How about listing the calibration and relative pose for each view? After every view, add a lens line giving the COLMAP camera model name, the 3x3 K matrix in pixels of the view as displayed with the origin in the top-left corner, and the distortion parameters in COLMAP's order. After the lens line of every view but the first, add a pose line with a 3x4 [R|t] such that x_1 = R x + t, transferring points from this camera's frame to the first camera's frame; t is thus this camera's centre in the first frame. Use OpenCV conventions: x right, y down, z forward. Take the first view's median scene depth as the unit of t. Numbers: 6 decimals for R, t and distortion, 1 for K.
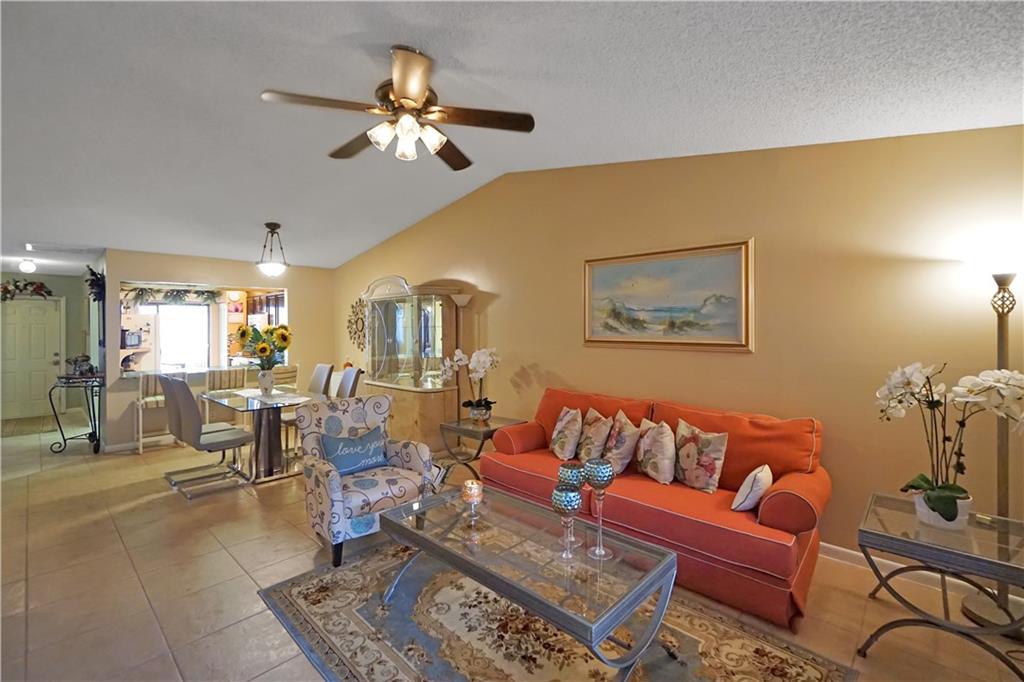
lens RADIAL K [[453.4, 0, 505.6], [0, 453.4, 324.6], [0, 0, 1]] dist [-0.002990, 0.000068]
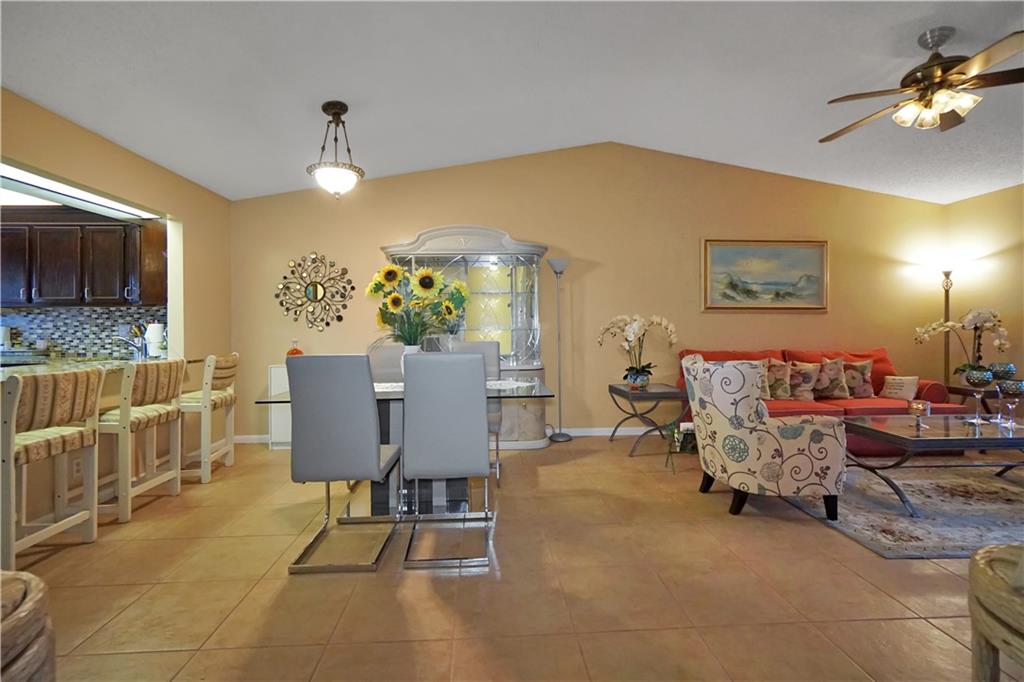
lens RADIAL K [[454.0, 0, 504.9], [0, 454.0, 325.2], [0, 0, 1]] dist [-0.005187, 0.000267]
pose [[0.689226, 0.005685, 0.724524, -0.828104], [-0.002296, 0.999981, -0.005663, 0.070871], [-0.724542, 0.002239, 0.689227, 0.454544]]
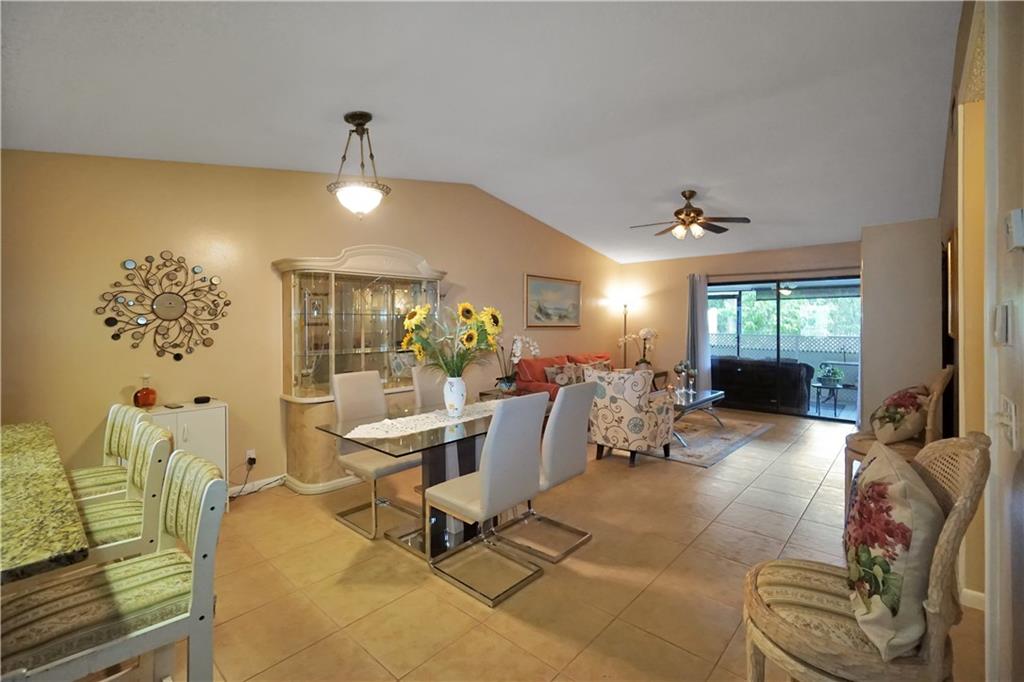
lens RADIAL K [[453.7, 0, 517.1], [0, 453.7, 318.8], [0, 0, 1]] dist [-0.002942, -0.000052]
pose [[-0.036000, 0.011683, 0.999283, -1.101669], [-0.005373, 0.999915, -0.011884, 0.023218], [-0.999337, -0.005797, -0.035934, 0.873977]]
